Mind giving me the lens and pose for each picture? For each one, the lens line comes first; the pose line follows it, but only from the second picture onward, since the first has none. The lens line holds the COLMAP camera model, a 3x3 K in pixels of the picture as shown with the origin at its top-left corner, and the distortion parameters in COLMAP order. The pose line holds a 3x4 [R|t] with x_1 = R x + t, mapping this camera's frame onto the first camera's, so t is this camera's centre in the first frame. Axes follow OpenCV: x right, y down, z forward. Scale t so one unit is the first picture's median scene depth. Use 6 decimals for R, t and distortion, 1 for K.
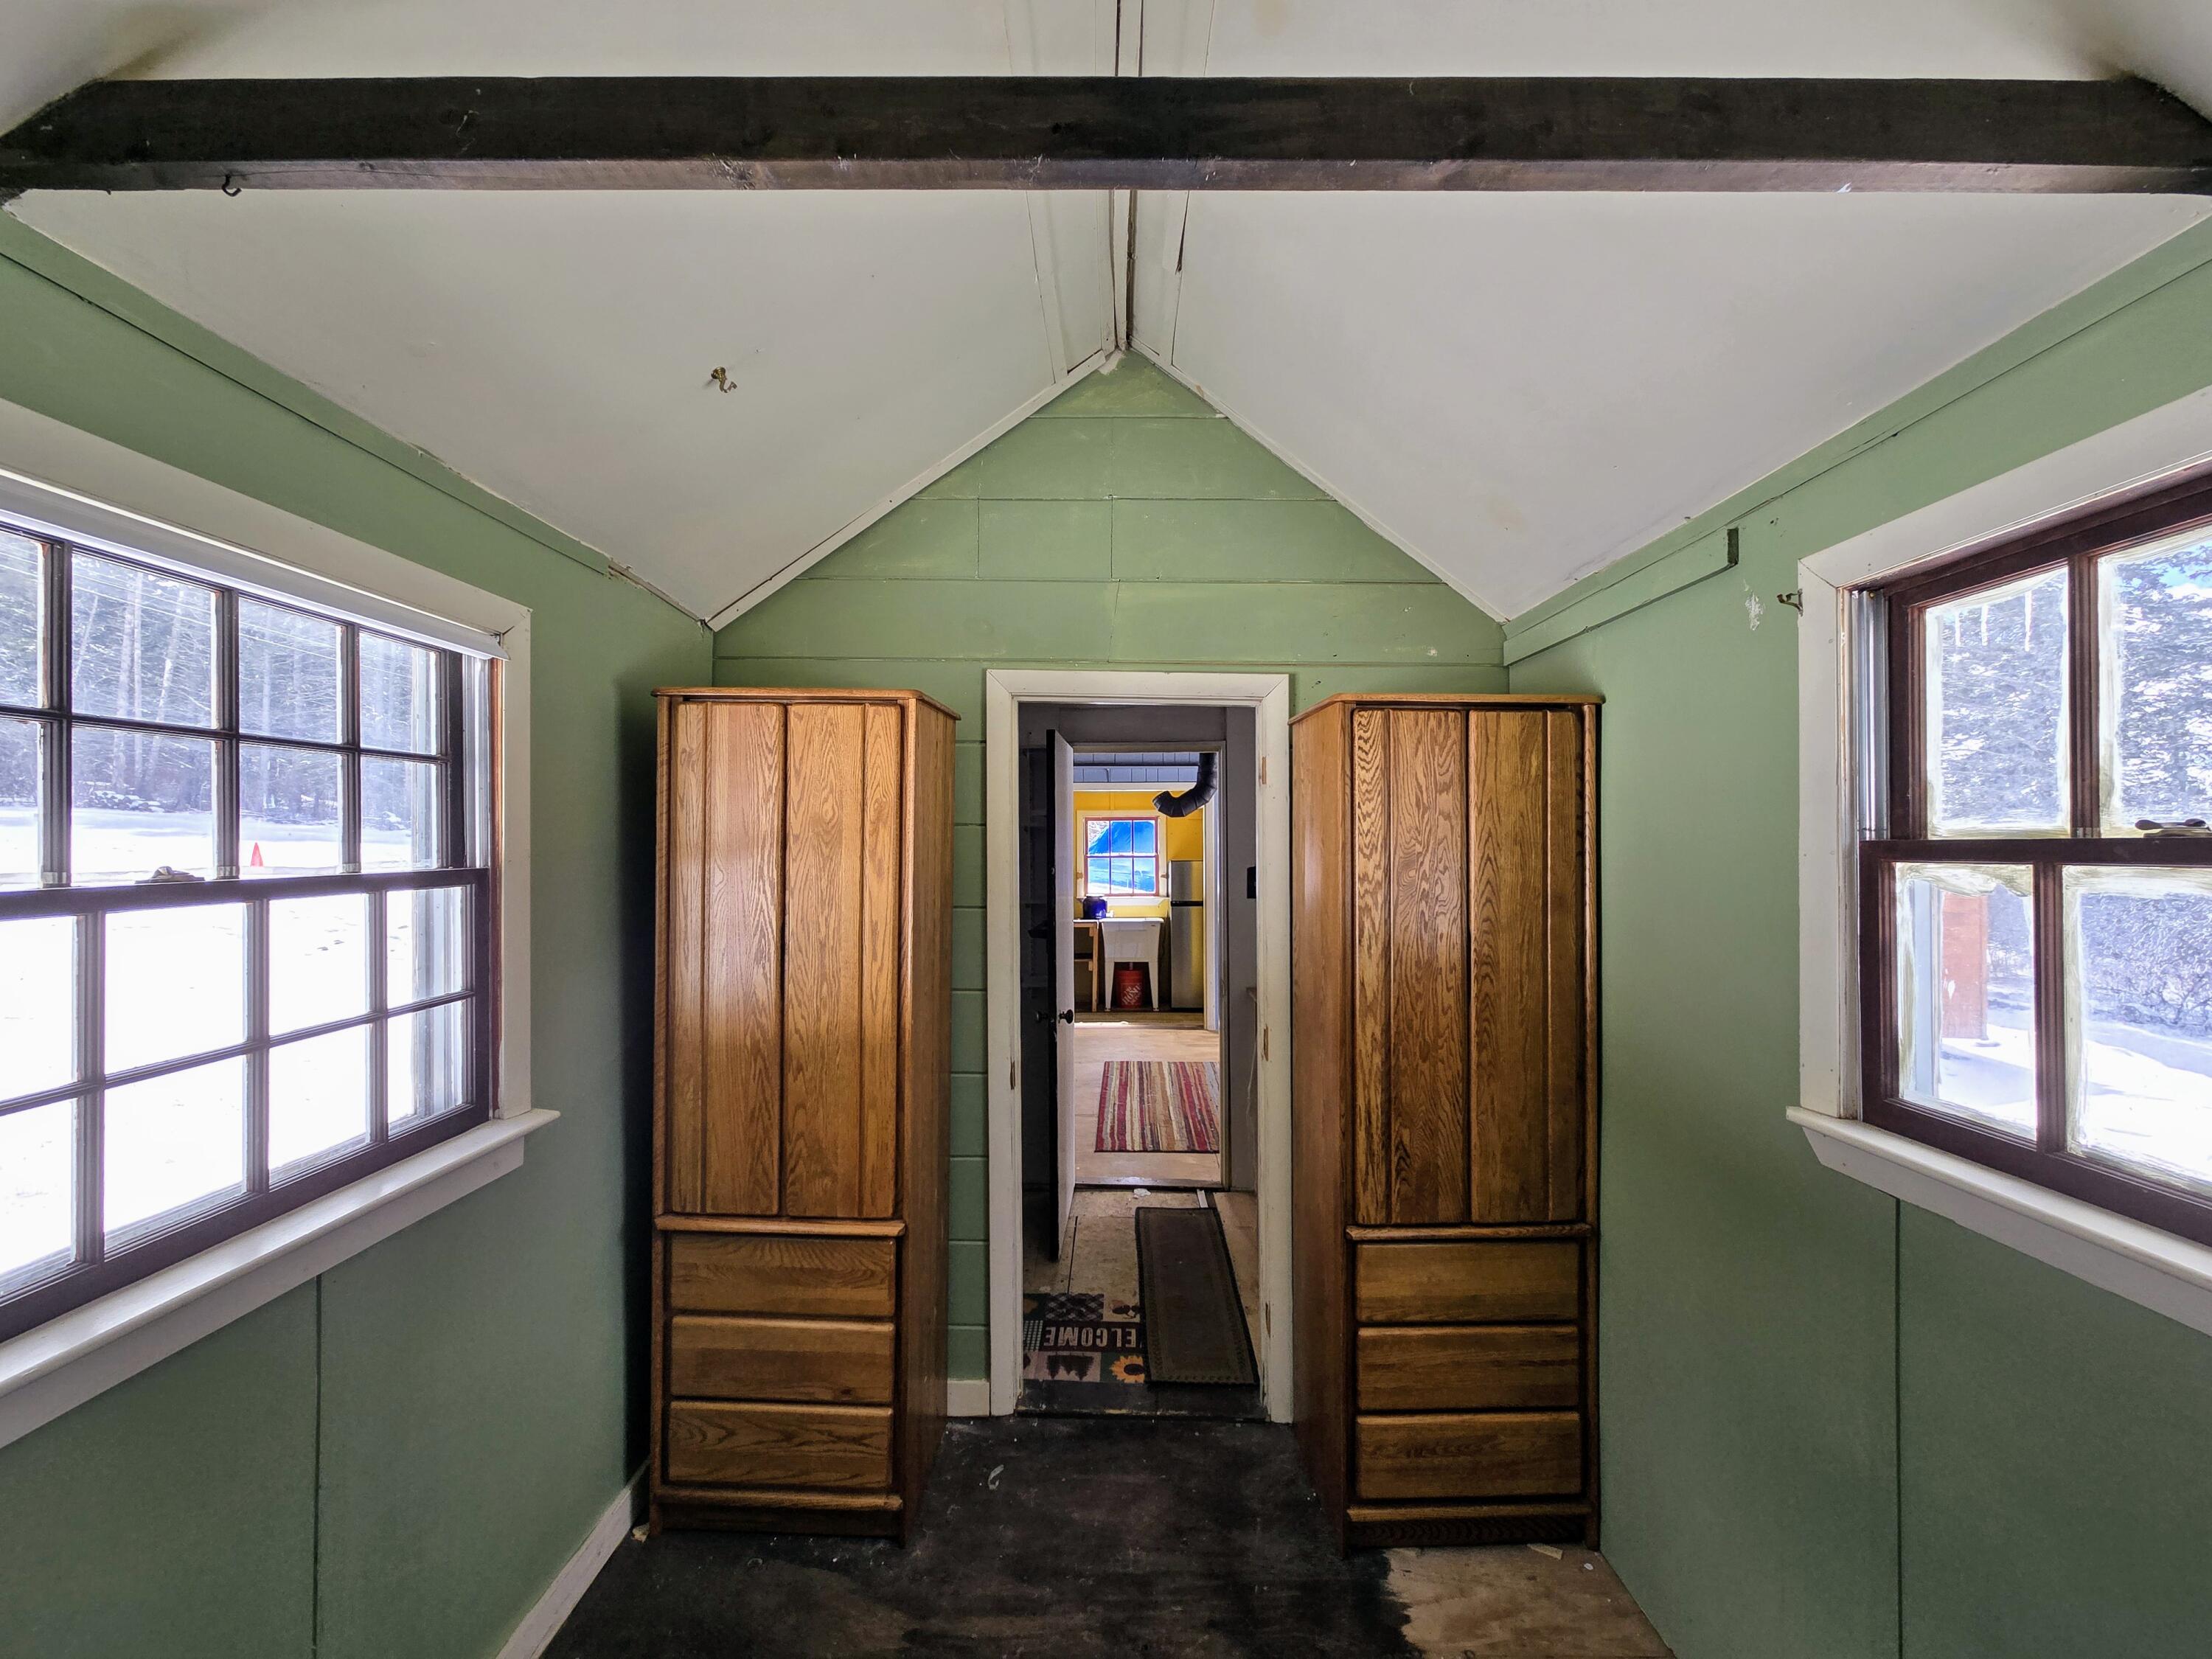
lens RADIAL K [[914.2, 0, 1113.2], [0, 914.2, 832.5], [0, 0, 1]] dist [-0.000708, 0.000452]
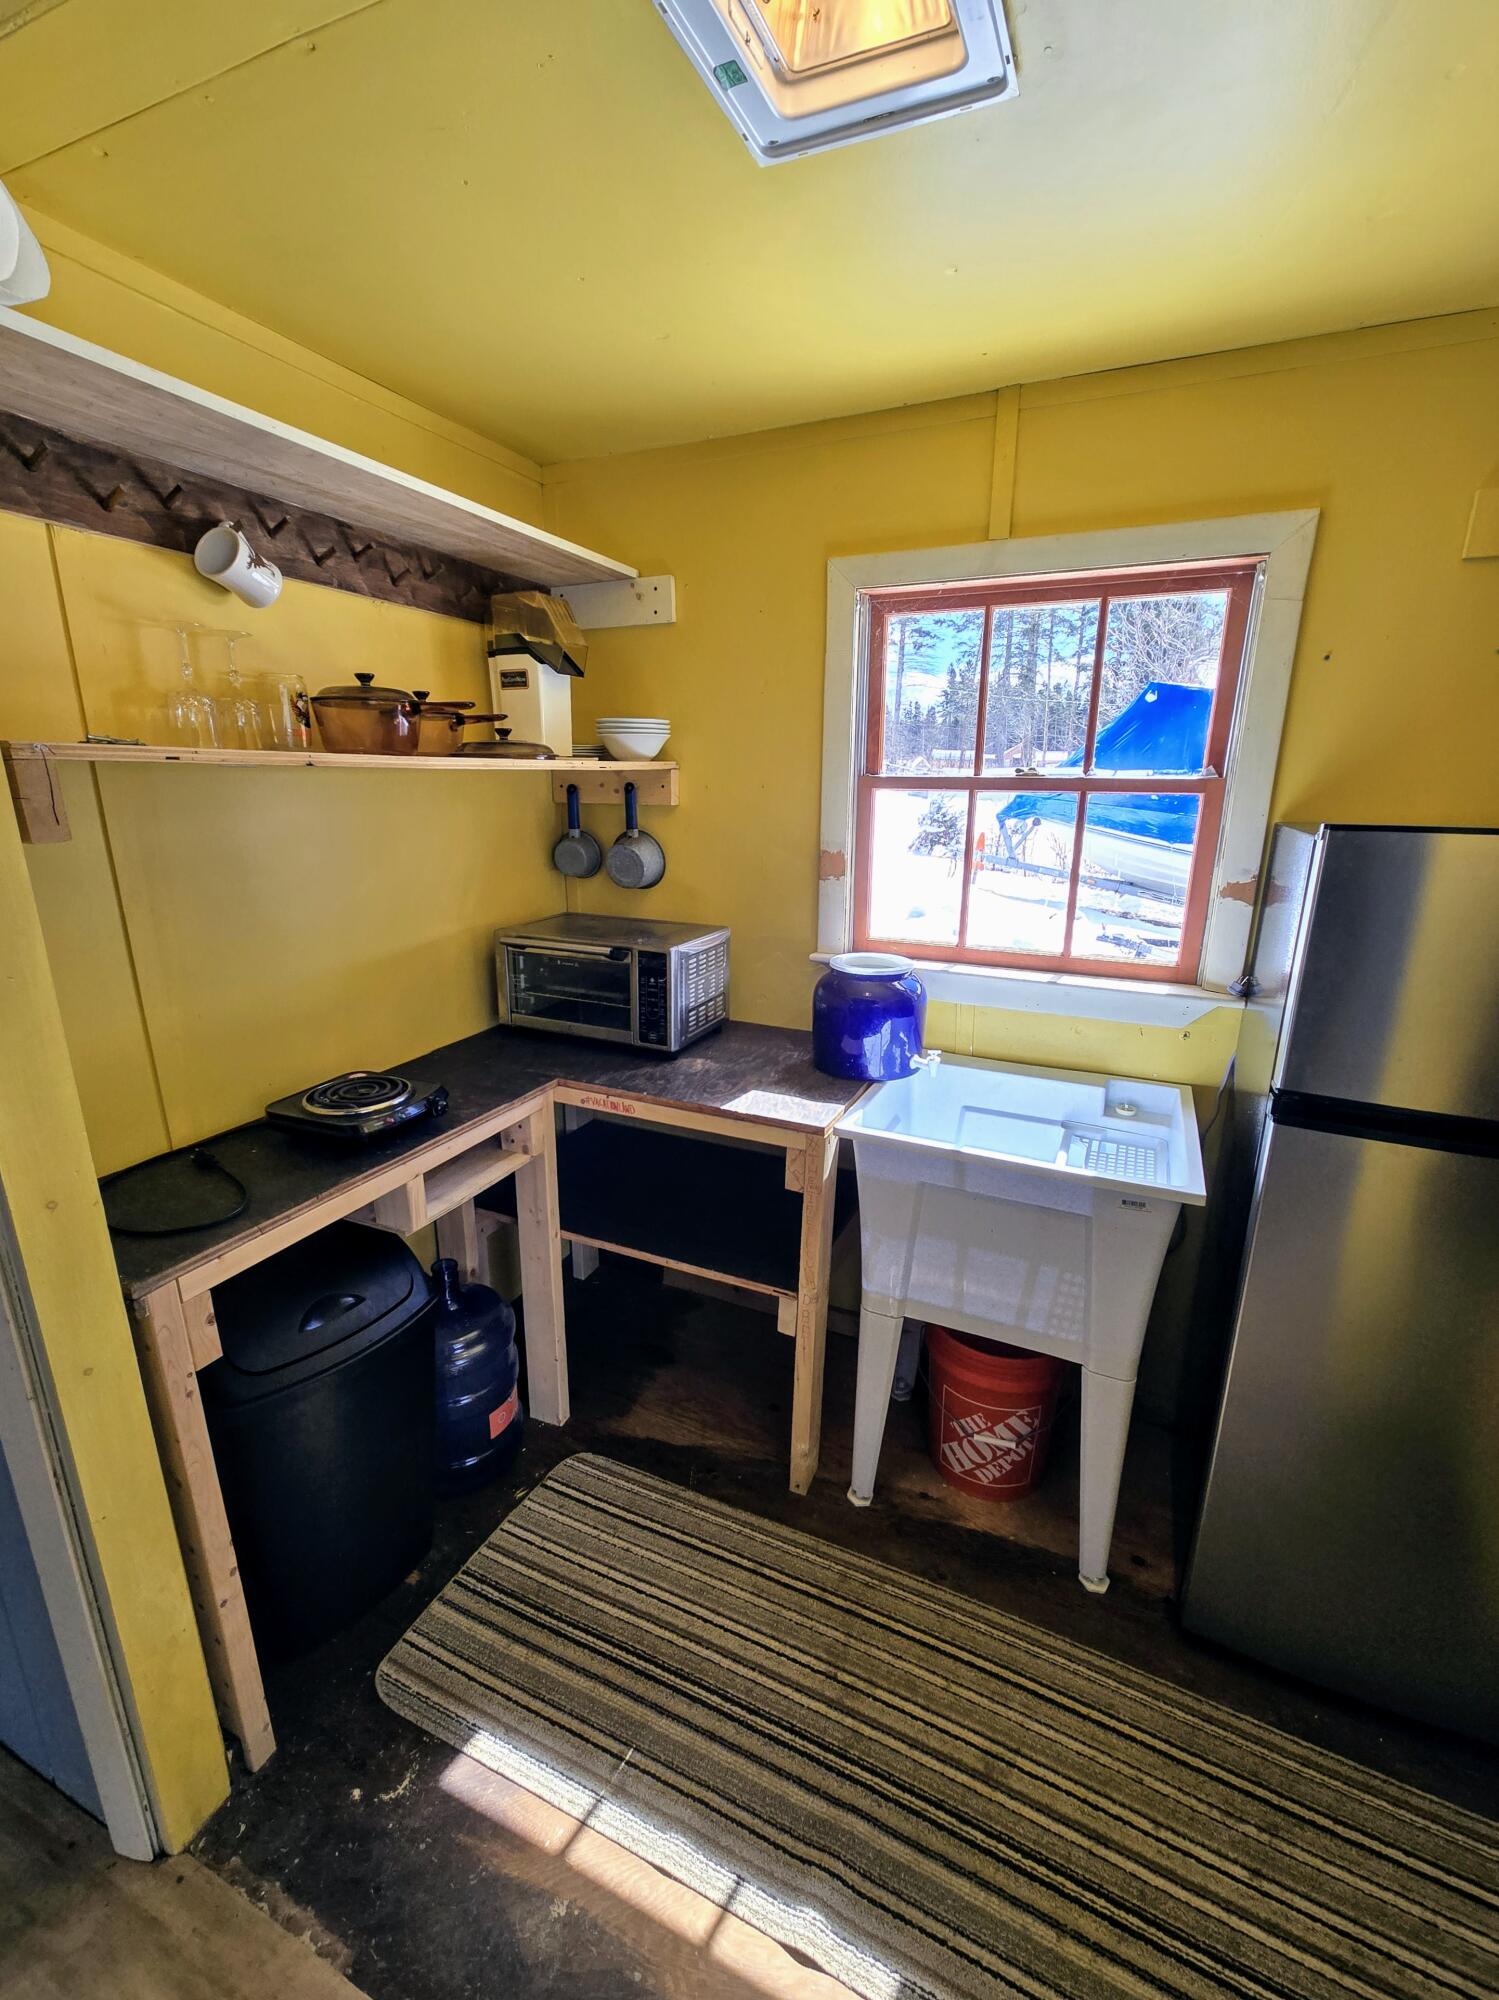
lens RADIAL K [[844.3, 0, 747.9], [0, 844.3, 999.9], [0, 0, 1]] dist [-0.002071, 0.000421]
pose [[0.910085, 0.119886, -0.396703, 0.140964], [-0.003185, 0.959238, 0.282581, 0.079560], [0.414410, -0.255909, 0.873370, 3.327054]]
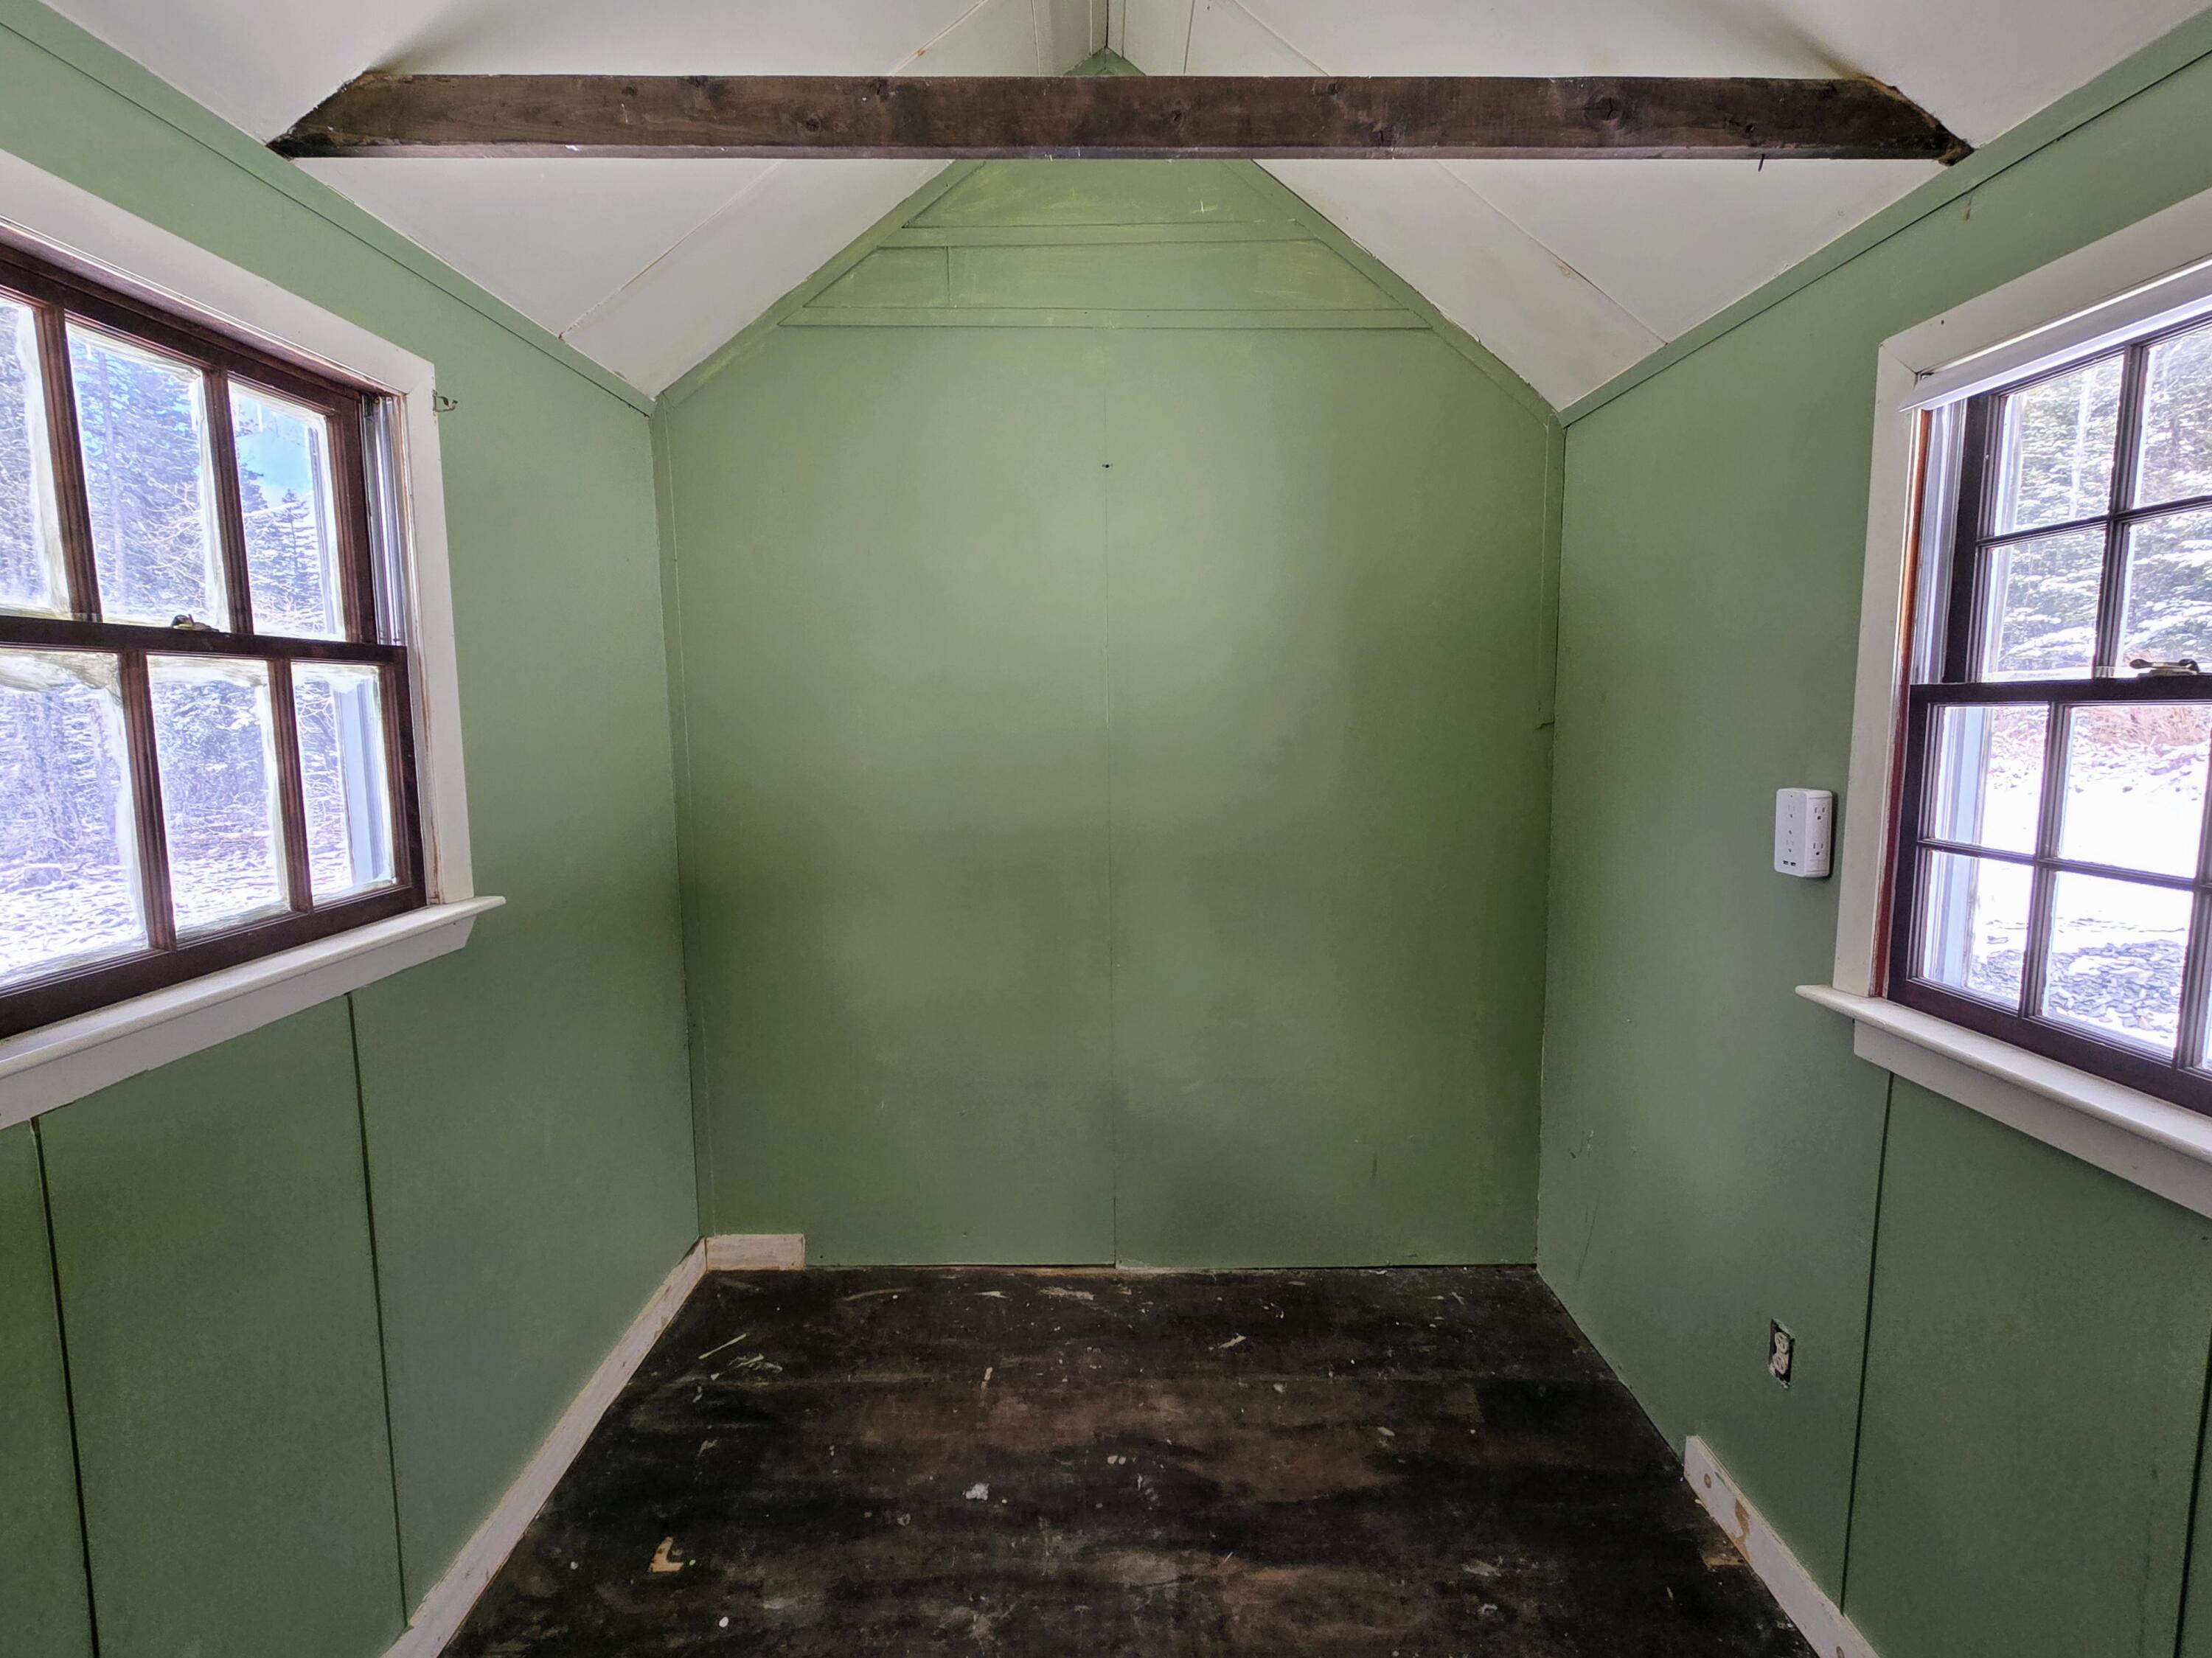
lens RADIAL K [[1099.6, 0, 1098.2], [0, 1099.6, 834.8], [0, 0, 1]] dist [0.000539, 0.000333]
pose [[-0.999991, 0.003755, 0.001821, 0.010035], [0.003928, 0.994271, 0.106821, 0.055596], [-0.001409, 0.106827, -0.994277, 1.175685]]
